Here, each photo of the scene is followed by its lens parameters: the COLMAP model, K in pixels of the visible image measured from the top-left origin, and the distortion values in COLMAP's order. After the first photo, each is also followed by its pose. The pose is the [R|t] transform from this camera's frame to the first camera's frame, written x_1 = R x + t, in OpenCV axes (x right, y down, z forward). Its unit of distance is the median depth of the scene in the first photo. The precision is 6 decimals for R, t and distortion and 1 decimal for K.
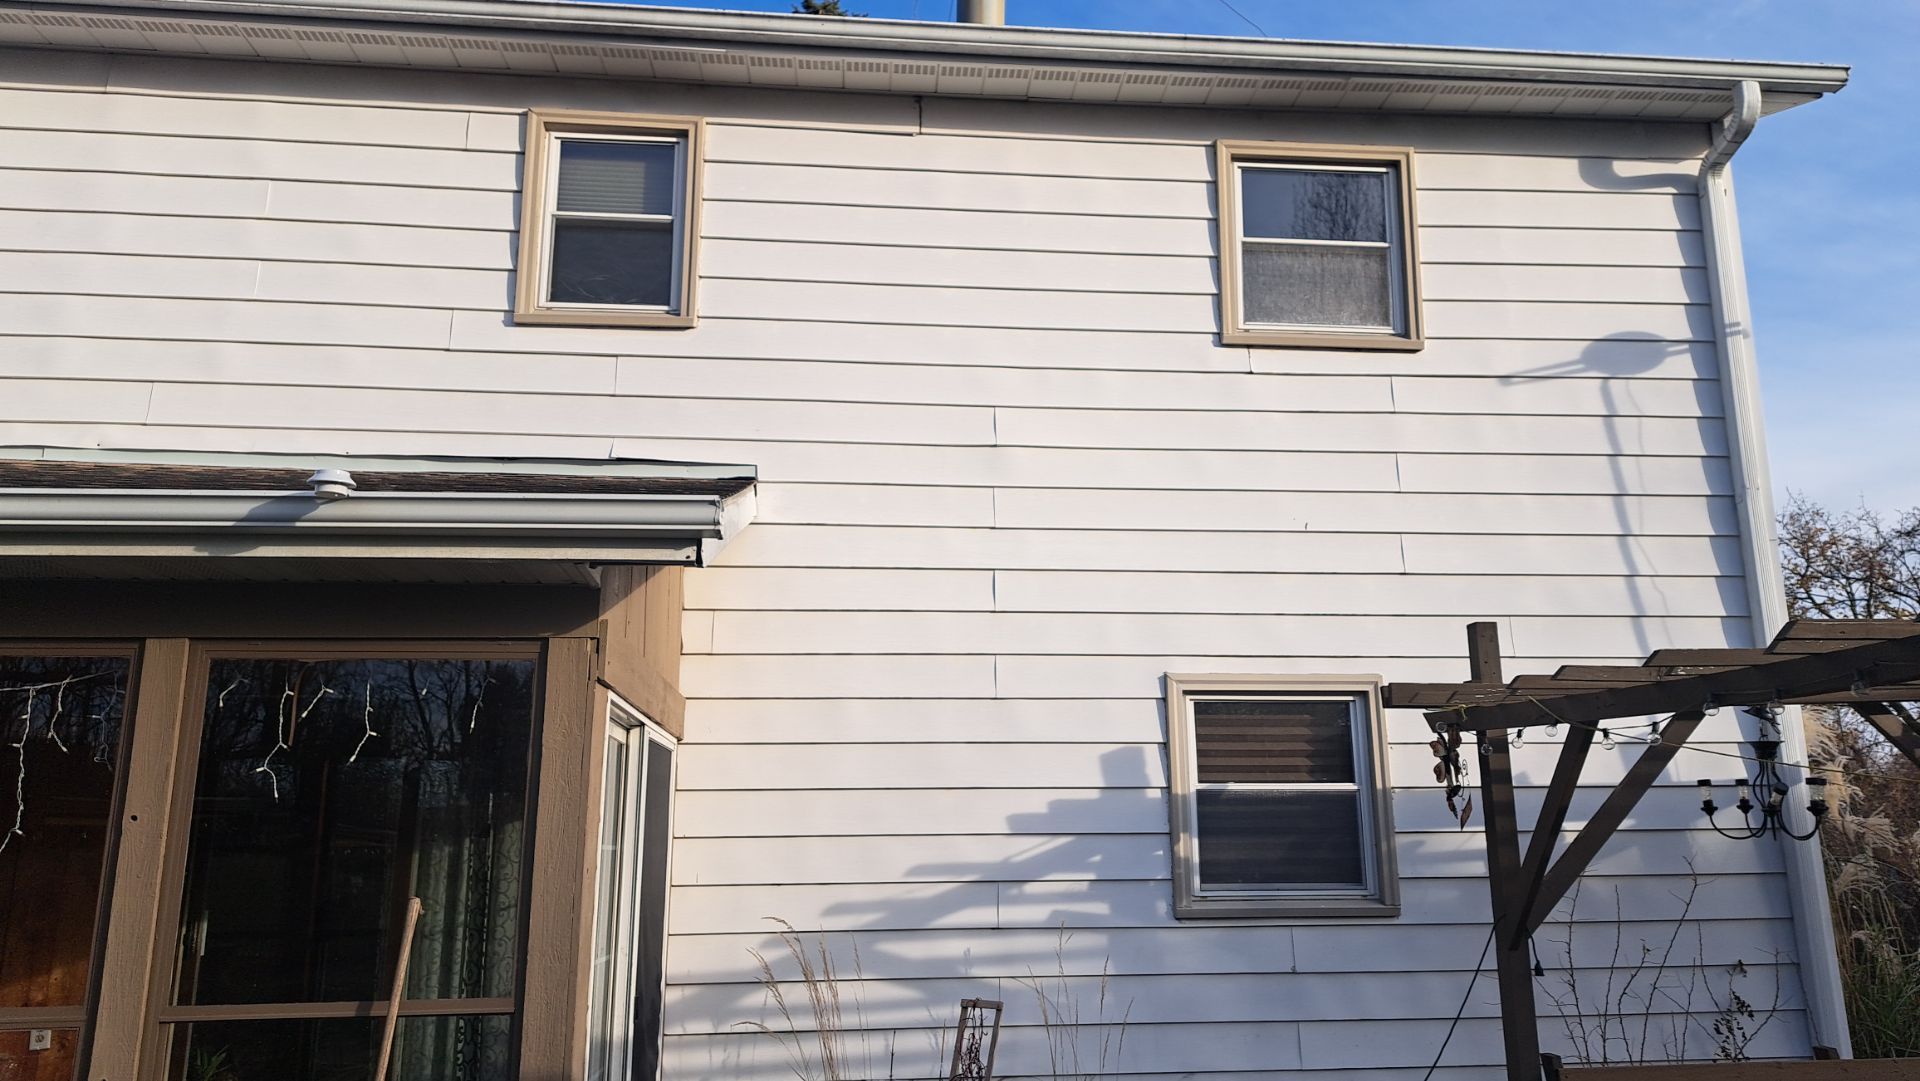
lens RADIAL K [[1366.8, 0, 954.5], [0, 1366.8, 556.3], [0, 0, 1]] dist [0.074497, -0.077723]
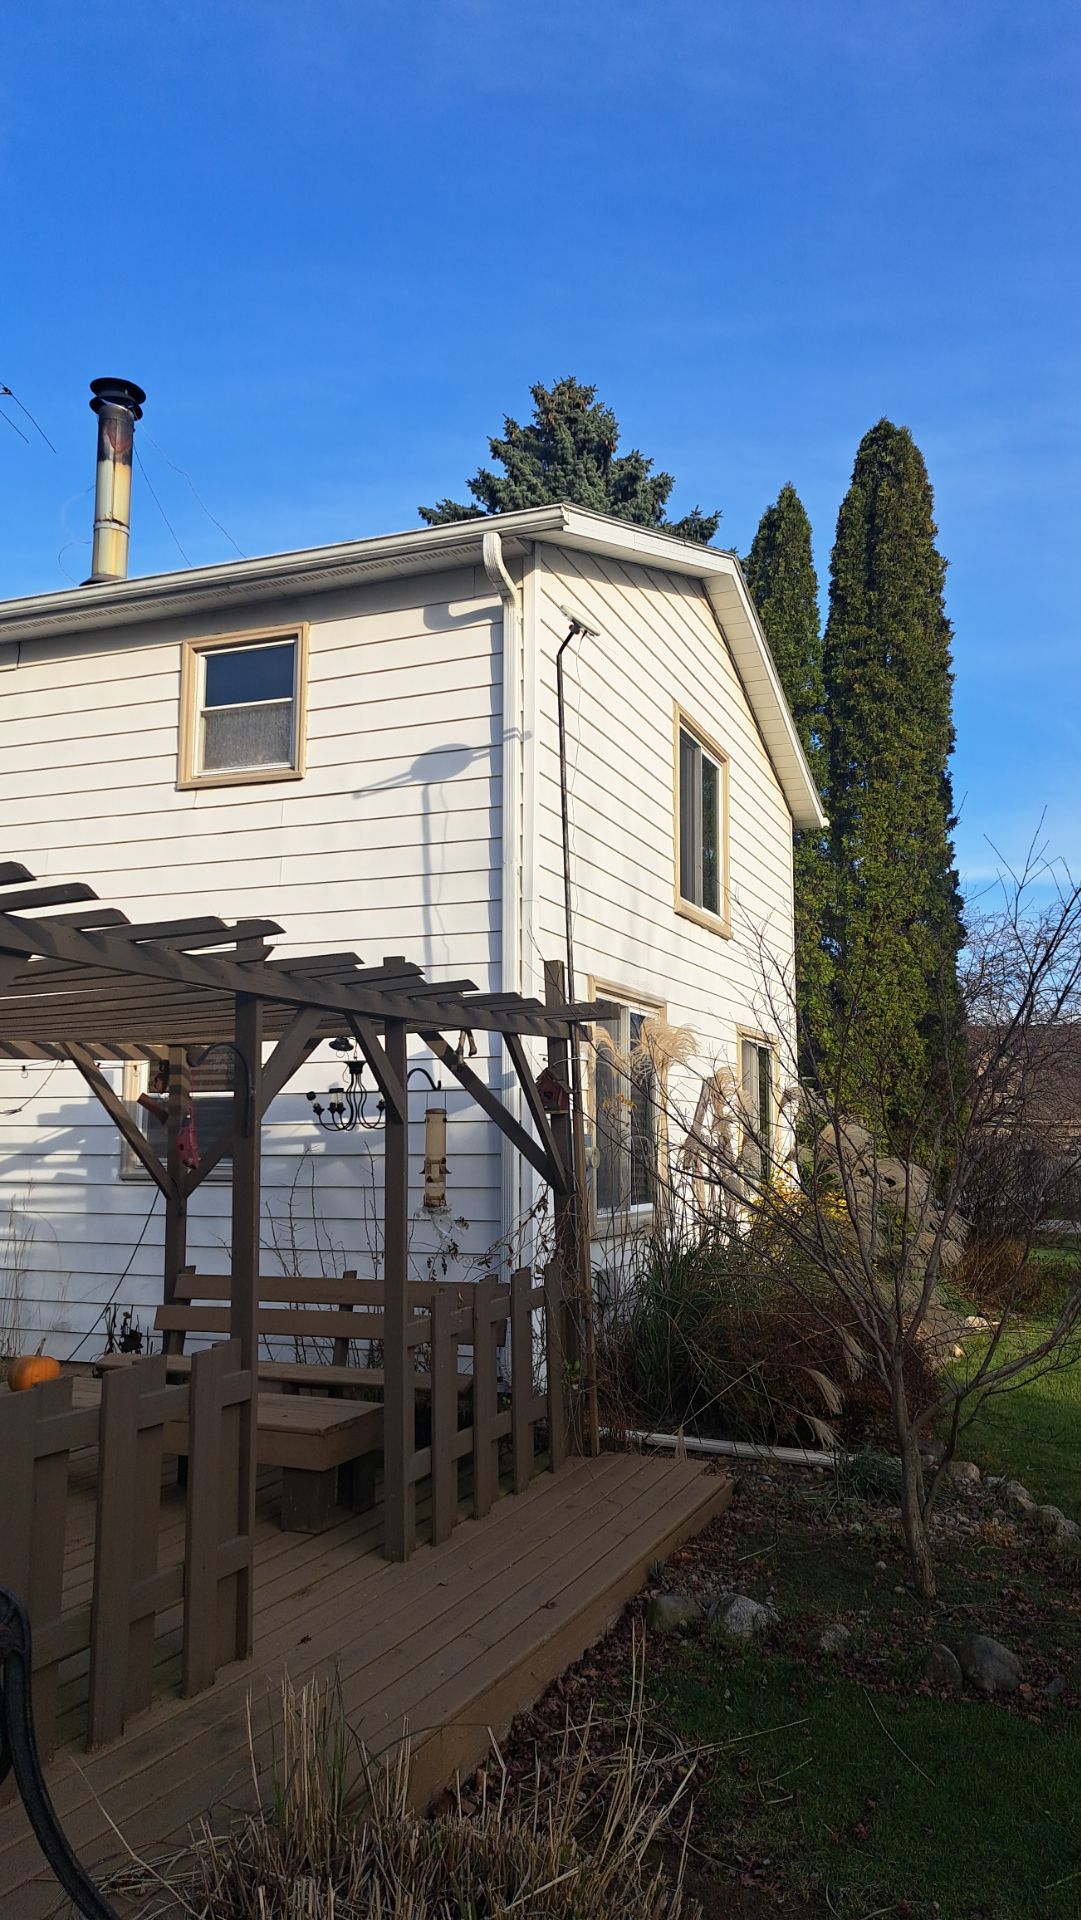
lens RADIAL K [[1366.8, 0, 548.5], [0, 1366.8, 967.0], [0, 0, 1]] dist [0.074497, -0.077723]
pose [[0.884748, -0.042436, -0.464135, 1.270488], [0.093170, 0.991849, 0.086917, -0.063489], [0.456663, -0.120143, 0.881490, -0.121959]]
